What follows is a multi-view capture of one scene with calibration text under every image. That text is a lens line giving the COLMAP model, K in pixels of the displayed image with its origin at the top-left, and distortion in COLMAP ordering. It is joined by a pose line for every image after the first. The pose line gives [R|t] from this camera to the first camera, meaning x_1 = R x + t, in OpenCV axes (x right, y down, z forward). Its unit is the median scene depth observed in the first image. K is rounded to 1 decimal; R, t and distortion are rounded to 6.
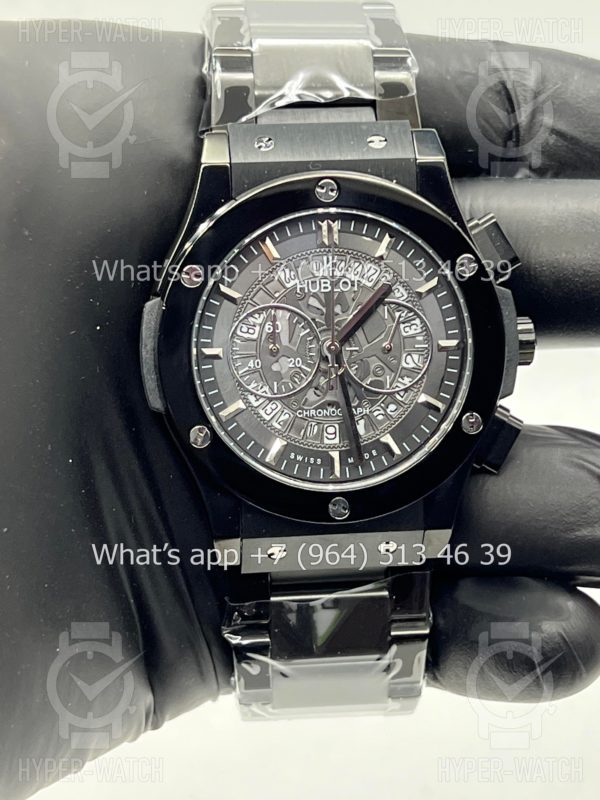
lens RADIAL K [[1909.1, 0, 303.0], [0, 1909.1, 400.1], [0, 0, 1]] dist [0.188653, 0.000000]
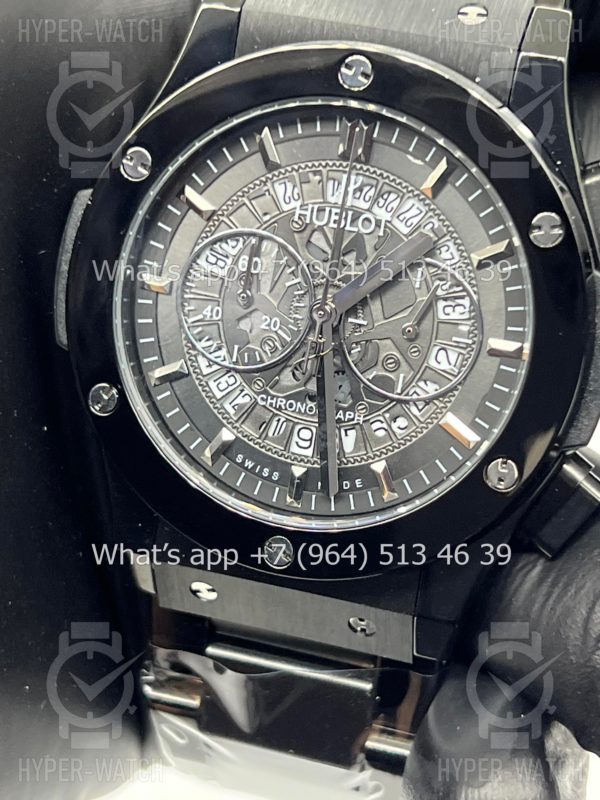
lens RADIAL K [[1909.1, 0, 298.8], [0, 1909.1, 399.3], [0, 0, 1]] dist [0.188653, 0.000000]
pose [[0.919417, 0.225579, -0.322159, 0.224402], [-0.210876, 0.974207, 0.080326, -0.049240], [0.331970, -0.005917, 0.943271, 0.373402]]
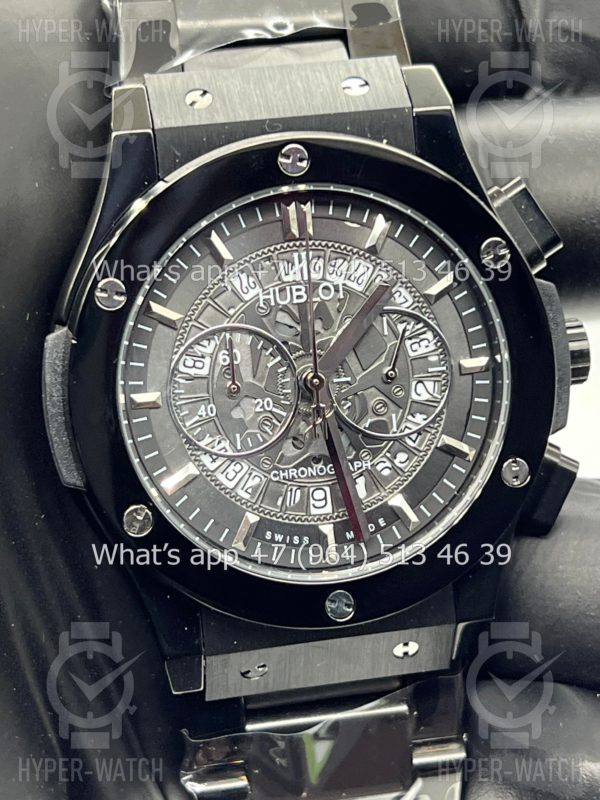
lens RADIAL K [[1909.1, 0, 294.0], [0, 1909.1, 401.1], [0, 0, 1]] dist [0.188653, 0.000000]
pose [[0.996163, -0.068100, 0.054975, -0.031765], [0.067049, 0.997534, 0.020755, -0.034916], [-0.056253, -0.016990, 0.998272, 0.288093]]
